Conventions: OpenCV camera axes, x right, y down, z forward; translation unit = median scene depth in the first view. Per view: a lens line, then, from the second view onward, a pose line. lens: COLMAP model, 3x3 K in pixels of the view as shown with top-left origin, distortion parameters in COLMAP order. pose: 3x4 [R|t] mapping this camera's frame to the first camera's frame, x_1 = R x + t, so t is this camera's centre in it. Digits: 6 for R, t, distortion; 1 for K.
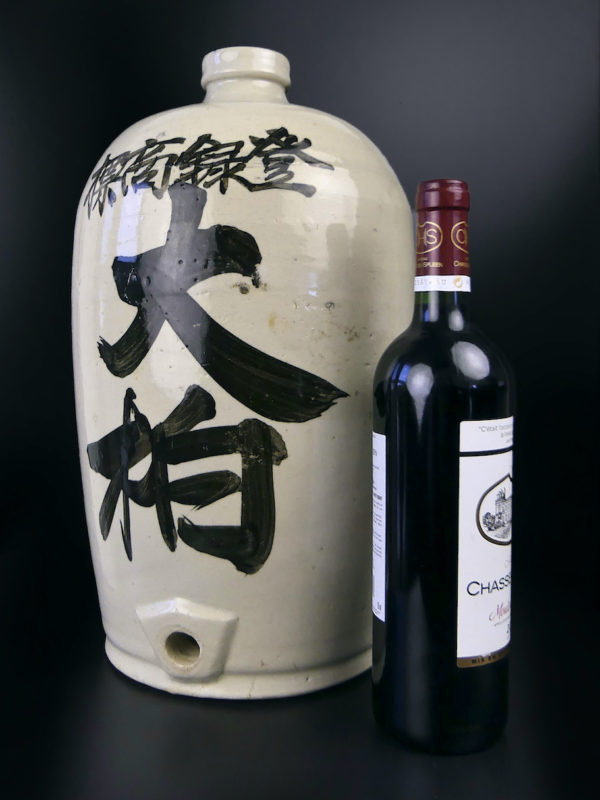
lens RADIAL K [[815.9, 0, 278.8], [0, 815.9, 384.0], [0, 0, 1]] dist [-0.005795, -0.002675]
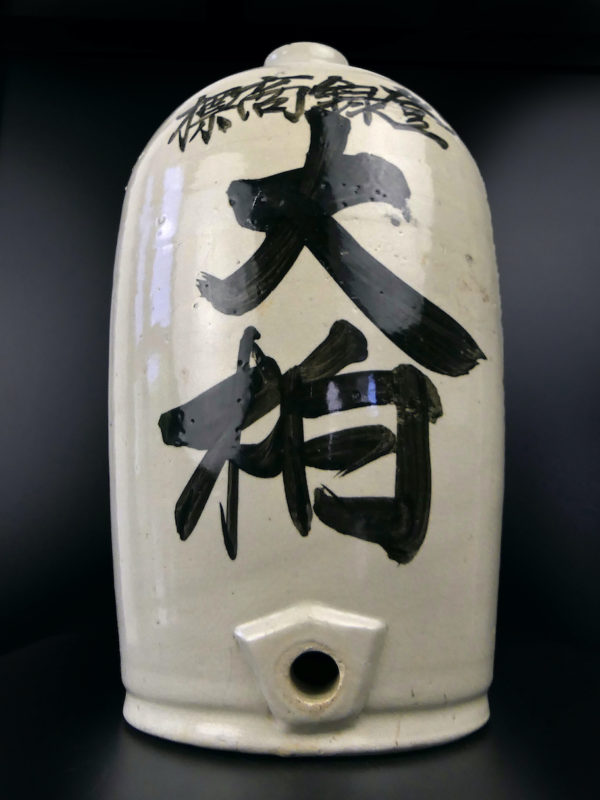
lens RADIAL K [[771.3, 0, 299.3], [0, 771.3, 344.5], [0, 0, 1]] dist [-0.015178, -0.012058]
pose [[0.941815, 0.092512, 0.323151, -0.387758], [0.012220, 0.951321, -0.307961, 0.260564], [-0.335910, 0.293991, 0.894837, 0.315237]]
